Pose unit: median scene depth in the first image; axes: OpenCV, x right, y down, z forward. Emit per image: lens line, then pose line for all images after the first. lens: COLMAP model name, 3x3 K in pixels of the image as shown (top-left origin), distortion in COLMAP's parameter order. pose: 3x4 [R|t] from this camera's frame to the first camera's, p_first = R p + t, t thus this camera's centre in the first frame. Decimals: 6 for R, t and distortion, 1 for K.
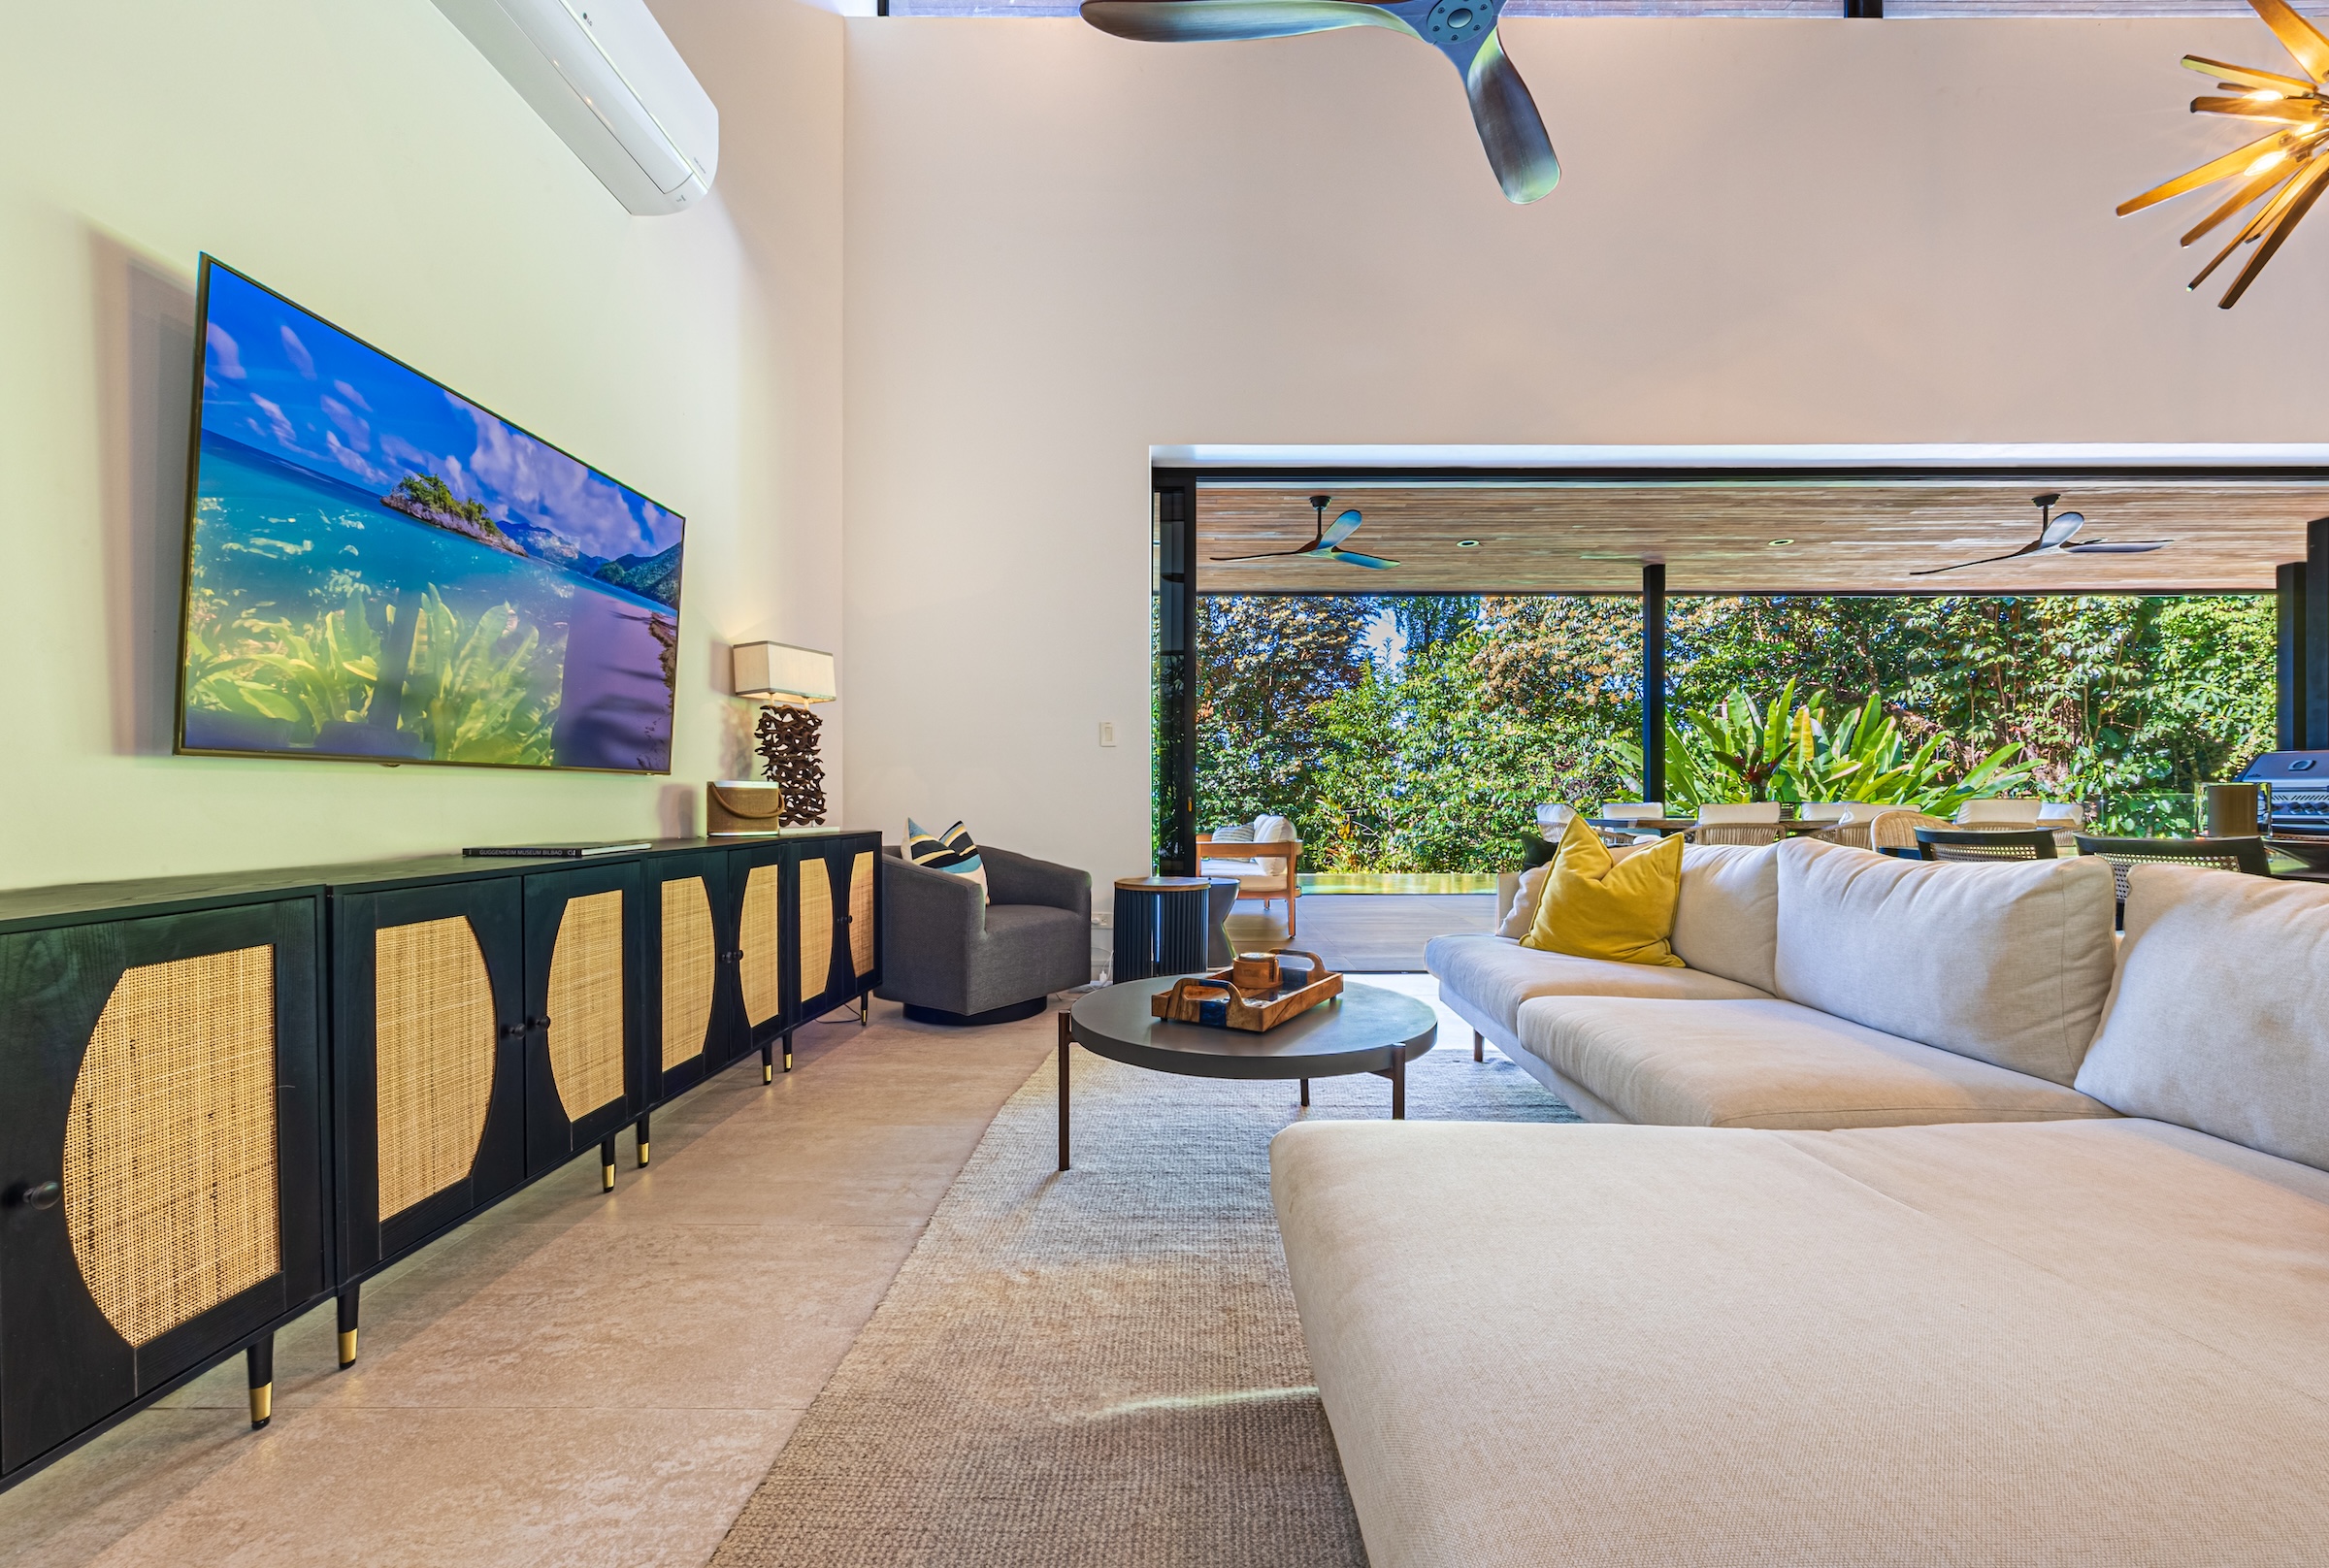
lens RADIAL K [[945.0, 0, 1178.6], [0, 945.0, 778.1], [0, 0, 1]] dist [-0.005789, -0.000344]
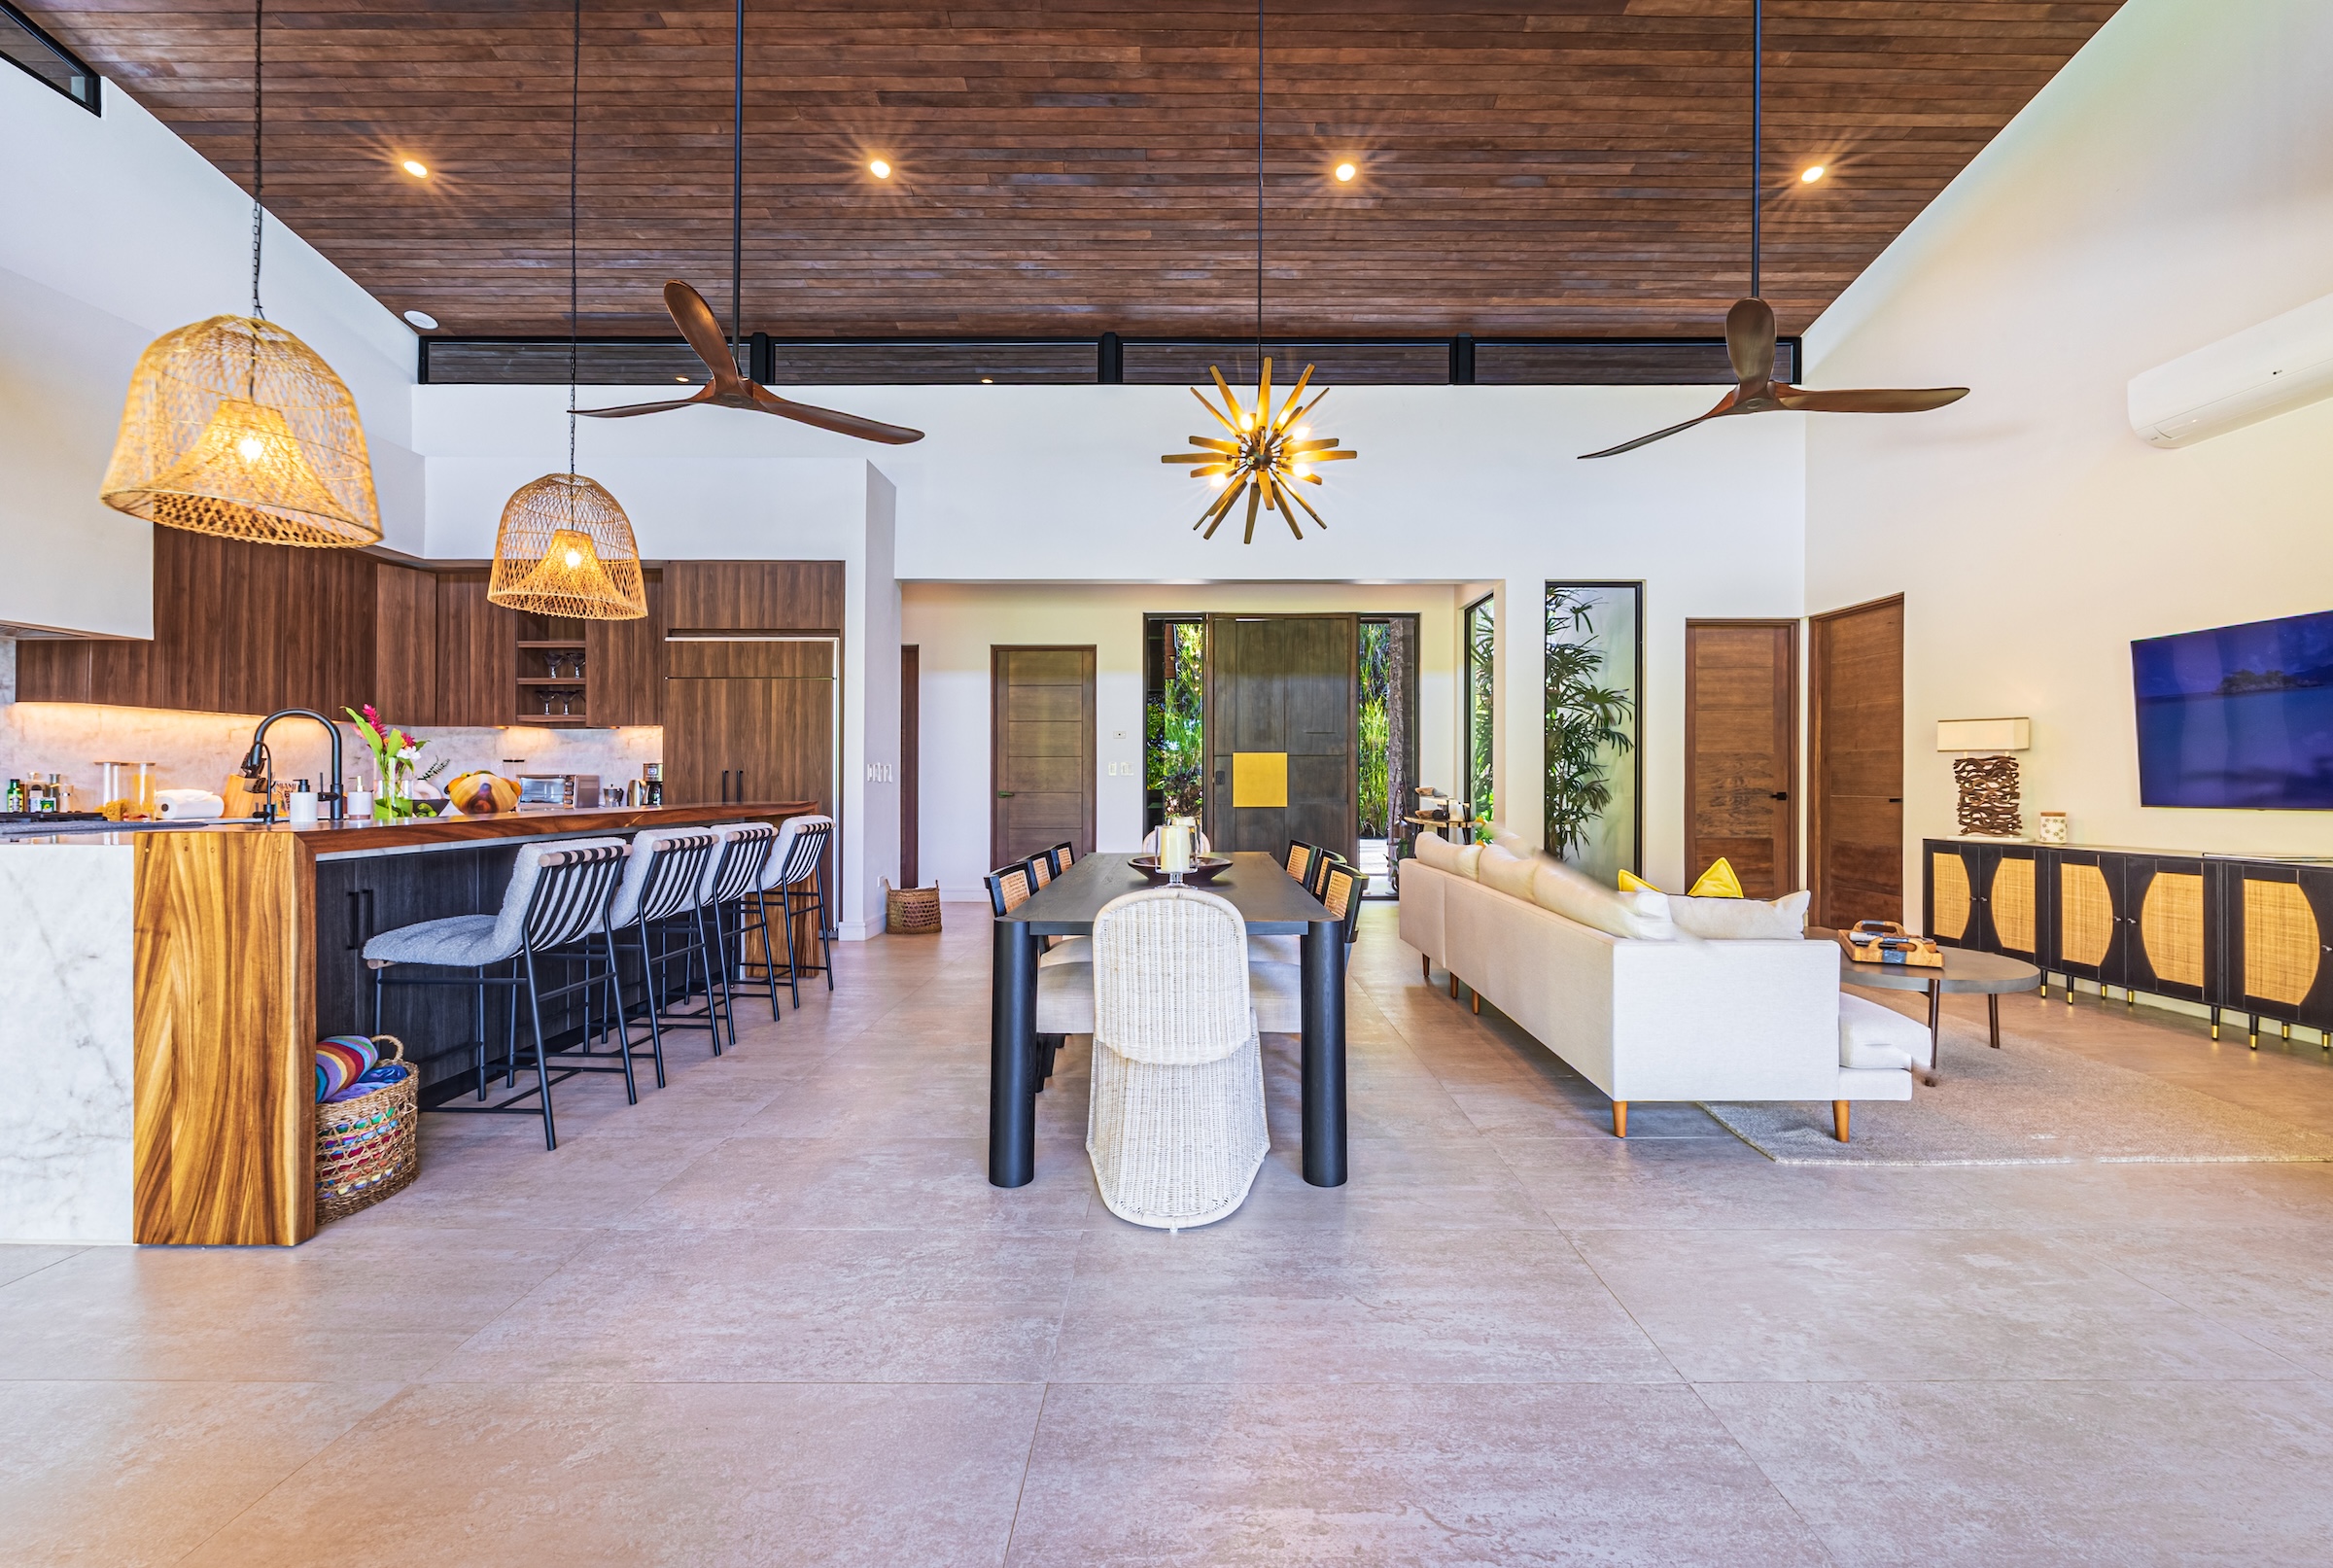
lens RADIAL K [[946.7, 0, 1180.6], [0, 946.7, 778.1], [0, 0, 1]] dist [-0.005789, -0.000344]
pose [[-0.999995, -0.003183, -0.000852, 0.167323], [-0.003158, 0.999626, -0.027178, -0.002360], [0.000939, -0.027175, -0.999630, 0.333444]]
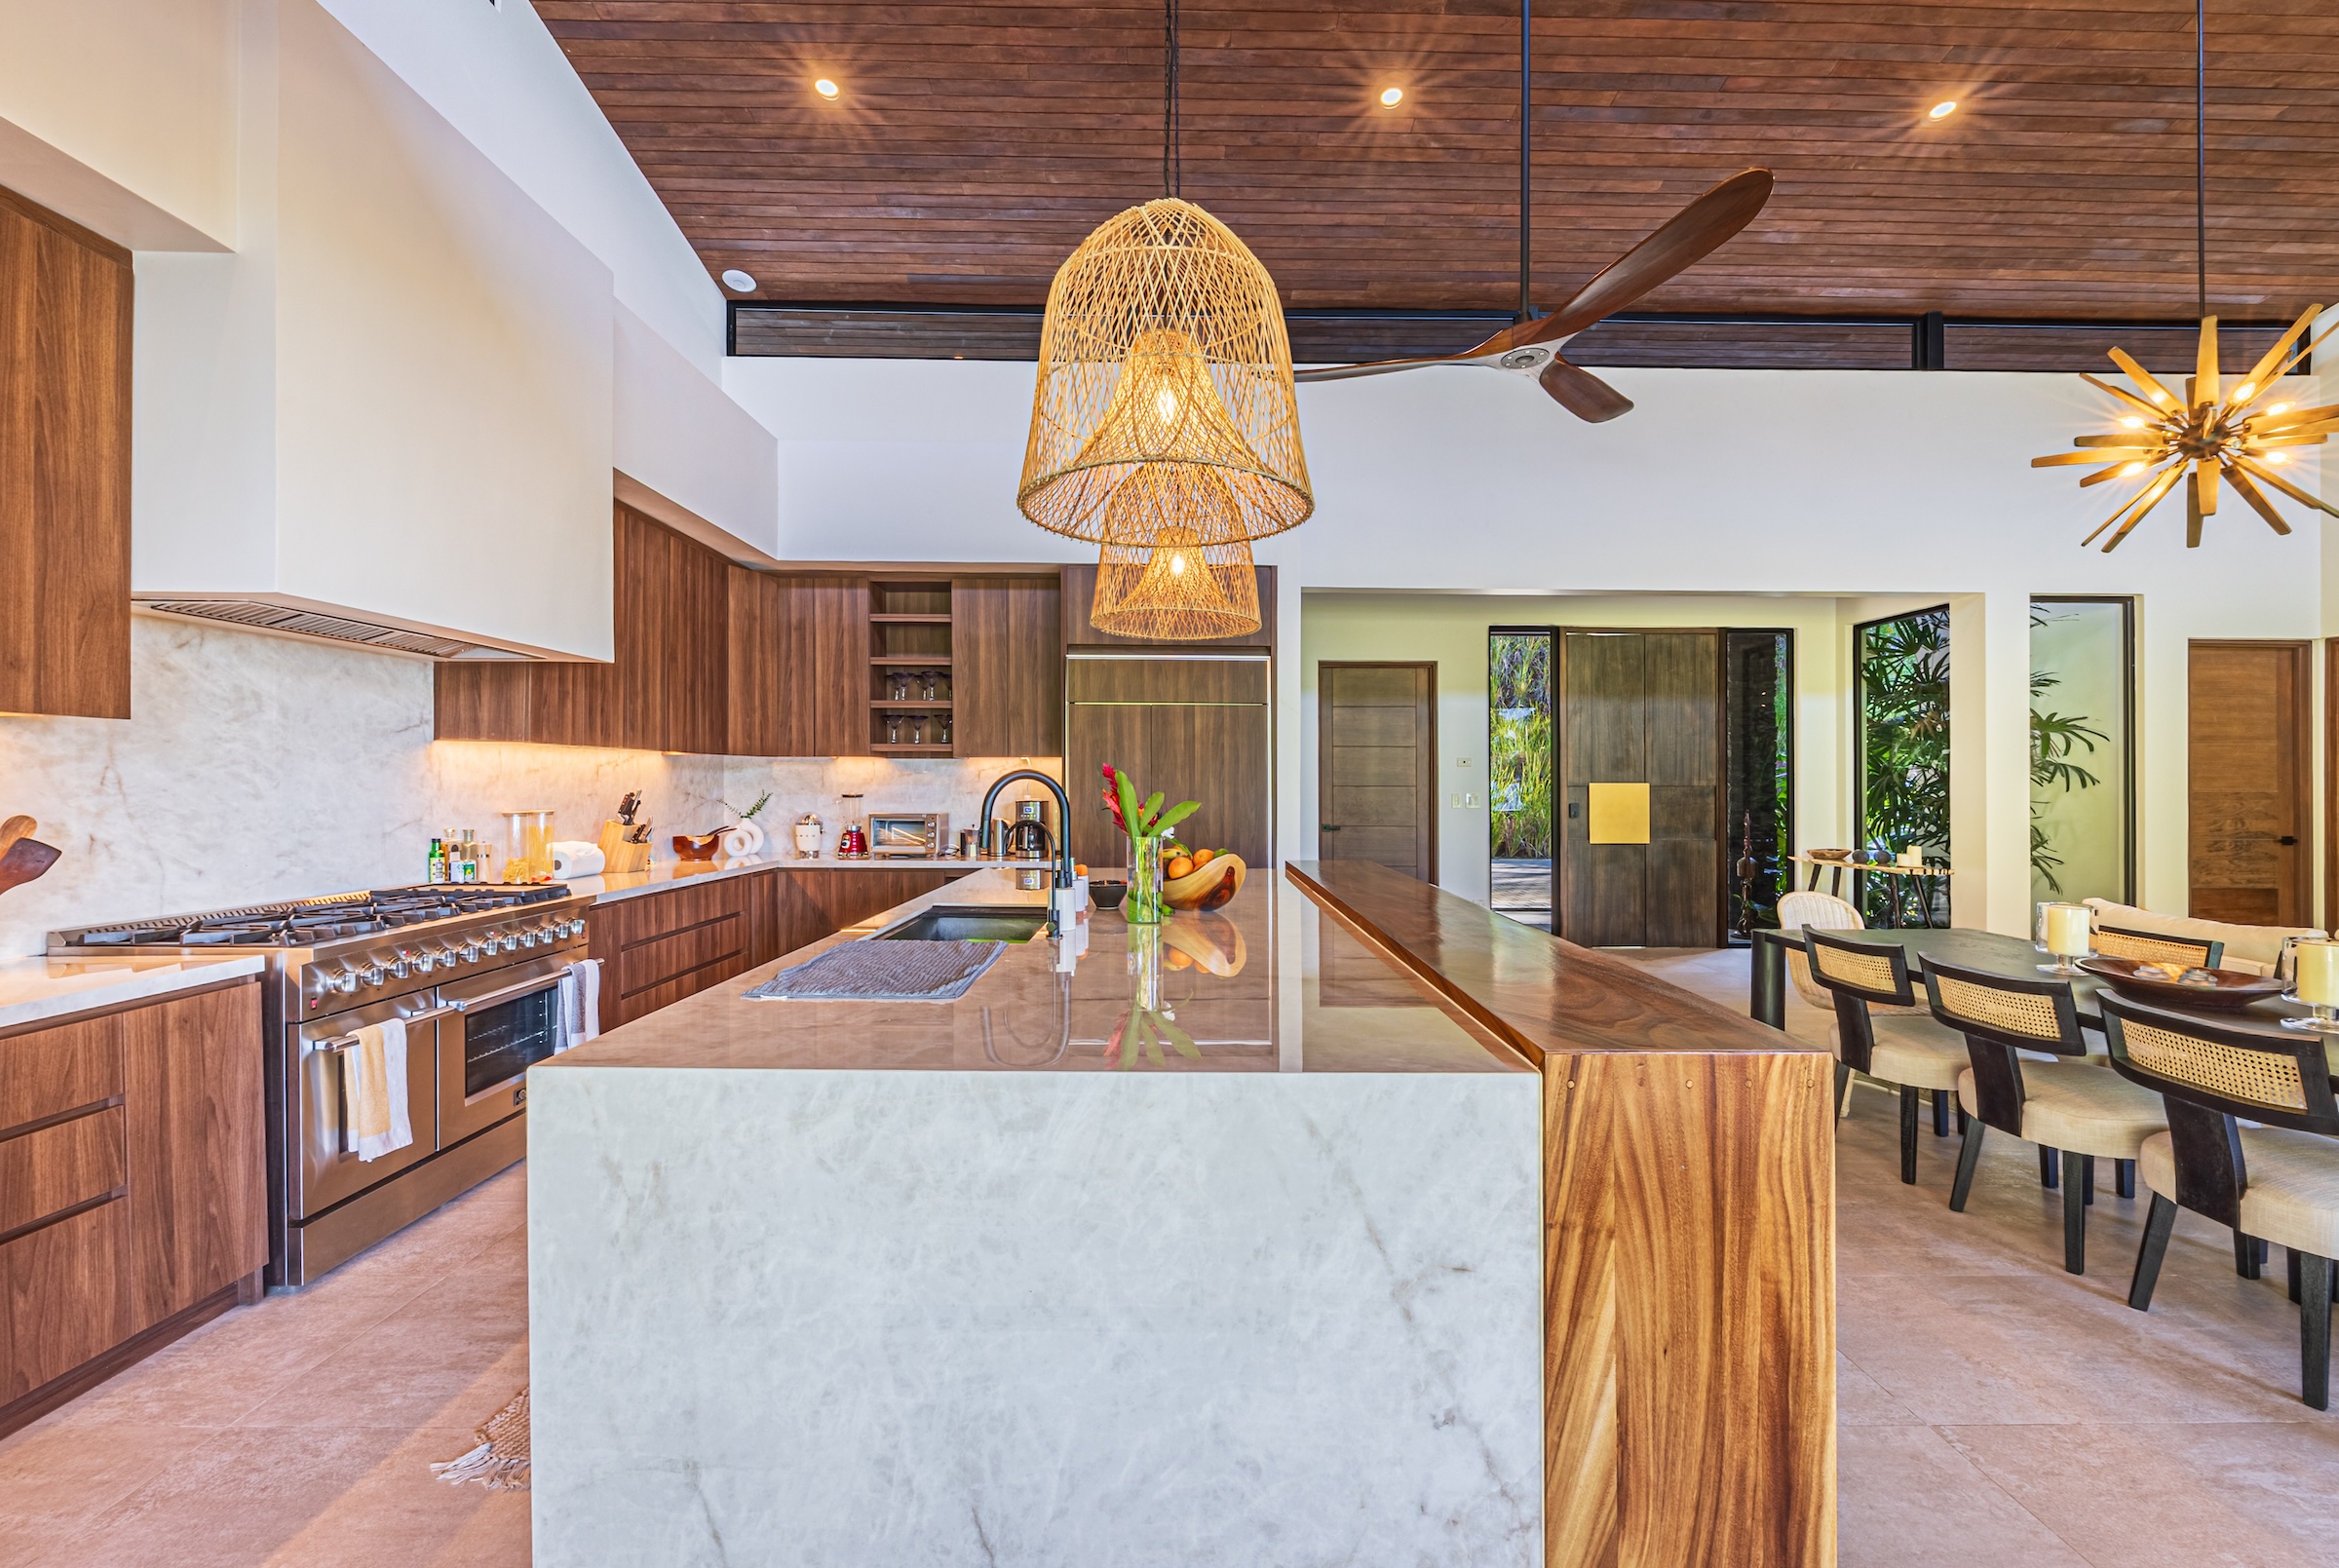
lens RADIAL K [[944.6, 0, 1169.5], [0, 944.6, 784.0], [0, 0, 1]] dist [-0.004296, -0.000613]
pose [[-0.999900, -0.007192, -0.012137, 0.304786], [-0.006909, 0.999707, -0.023193, -0.013960], [0.012300, -0.023107, -0.999657, 0.289630]]
